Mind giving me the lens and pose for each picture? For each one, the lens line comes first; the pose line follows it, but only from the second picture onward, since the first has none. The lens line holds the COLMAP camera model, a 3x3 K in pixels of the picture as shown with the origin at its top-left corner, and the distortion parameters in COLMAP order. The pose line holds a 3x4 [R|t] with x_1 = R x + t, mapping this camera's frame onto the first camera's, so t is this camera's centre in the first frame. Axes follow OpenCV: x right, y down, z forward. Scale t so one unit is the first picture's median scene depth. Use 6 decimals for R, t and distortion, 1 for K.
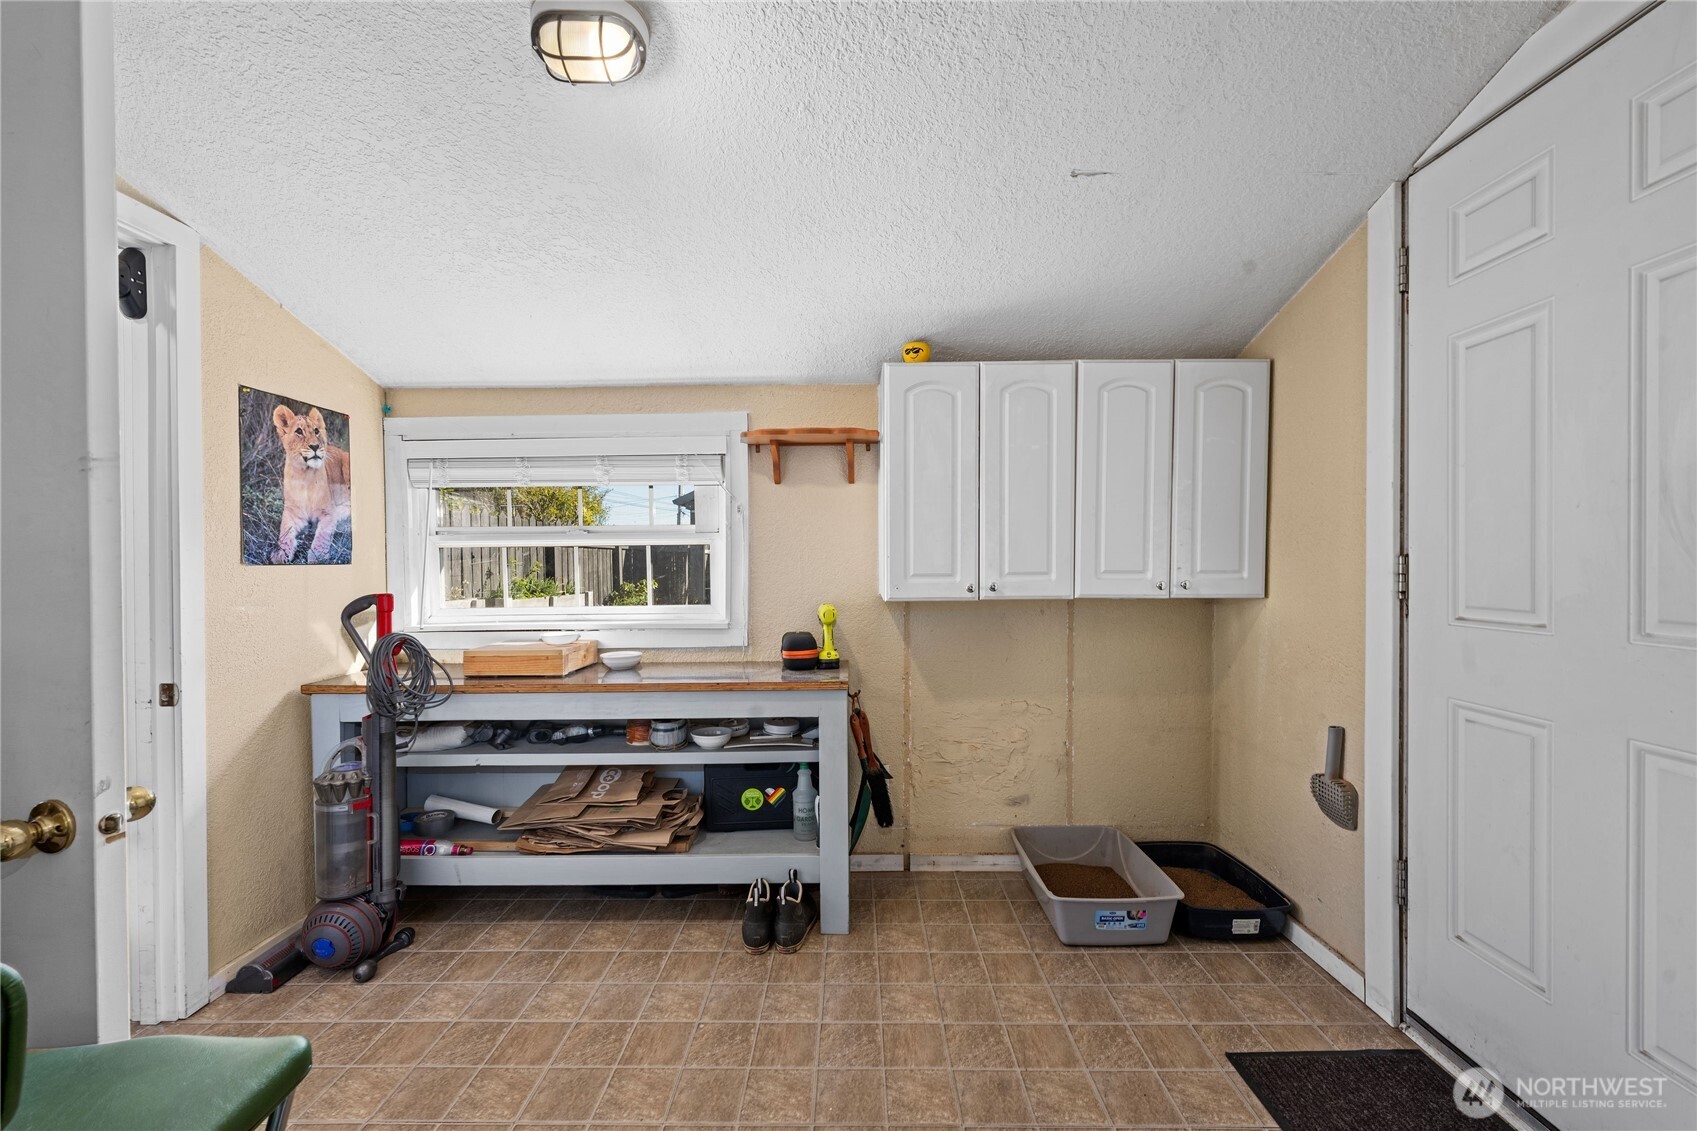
lens RADIAL K [[670.7, 0, 852.3], [0, 670.7, 569.0], [0, 0, 1]] dist [0.000340, -0.000330]
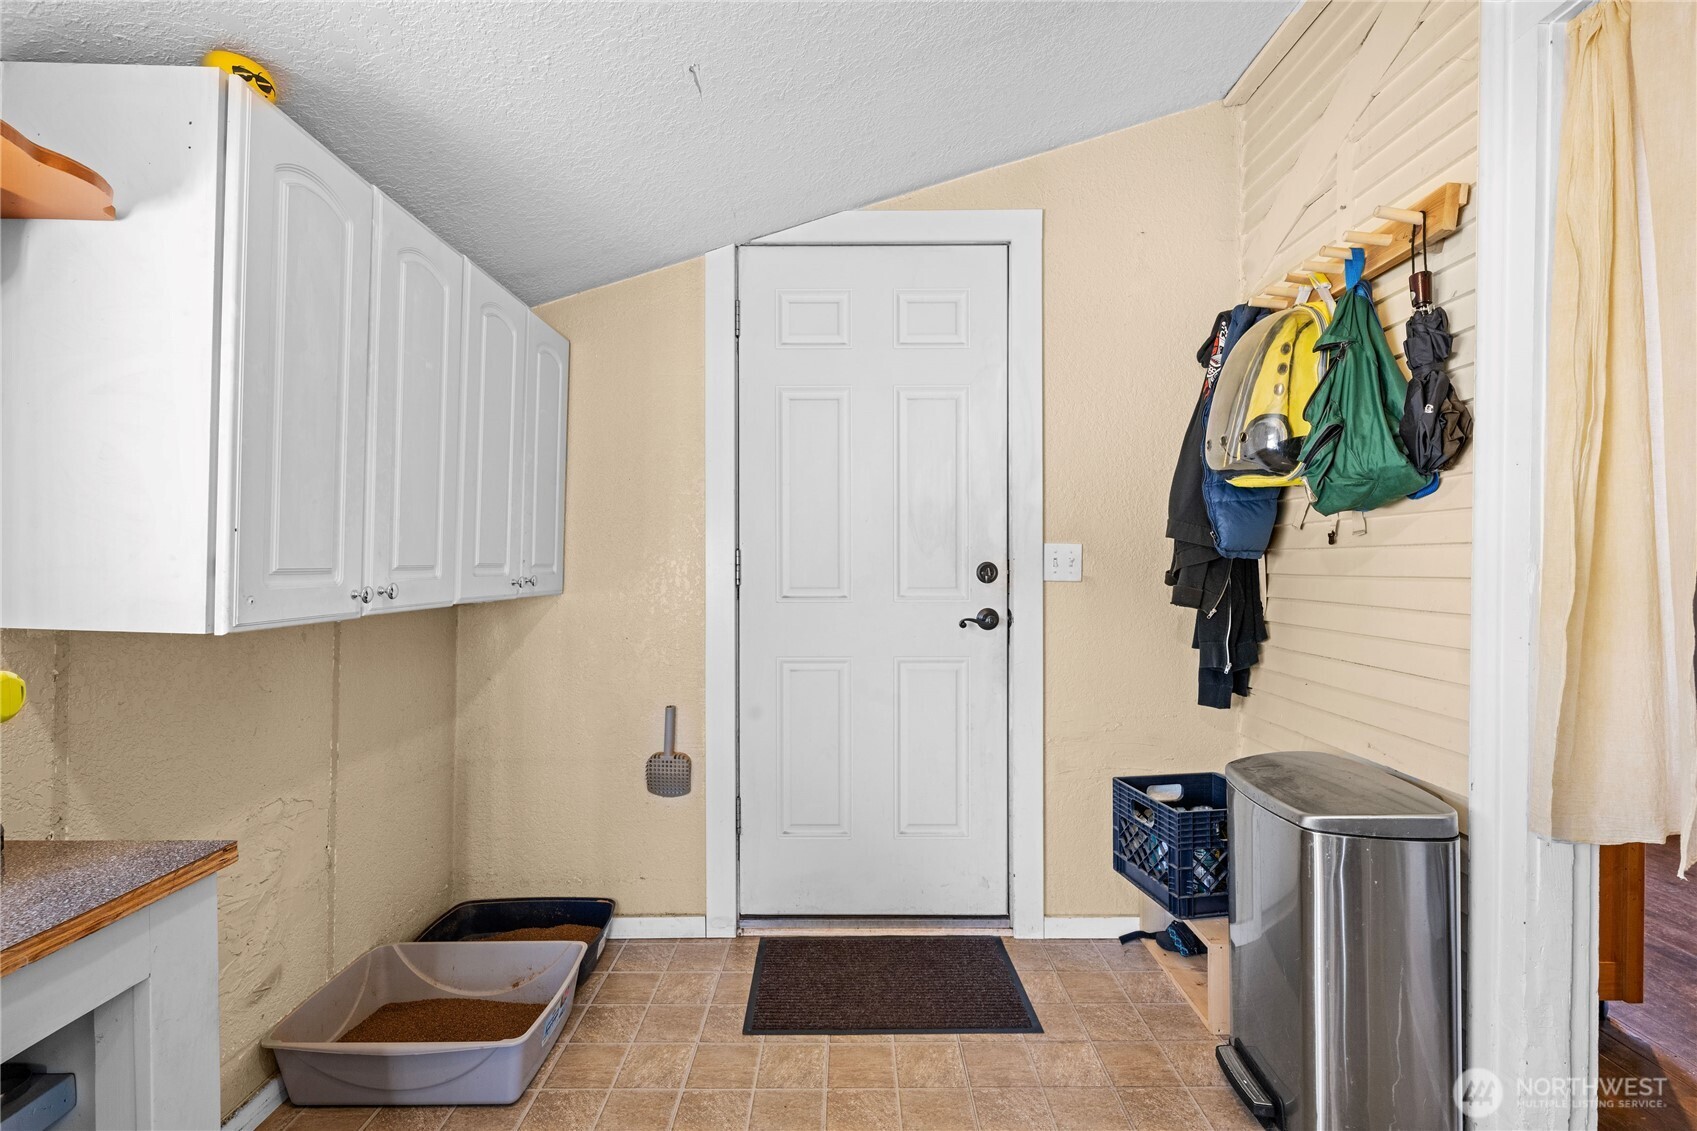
lens RADIAL K [[744.9, 0, 858.0], [0, 744.9, 569.6], [0, 0, 1]] dist [0.000040, -0.000399]
pose [[-0.003368, -0.004689, 0.999983, -0.446998], [0.010449, 0.999934, 0.004724, 0.009878], [-0.999940, 0.010464, -0.003319, 0.640476]]
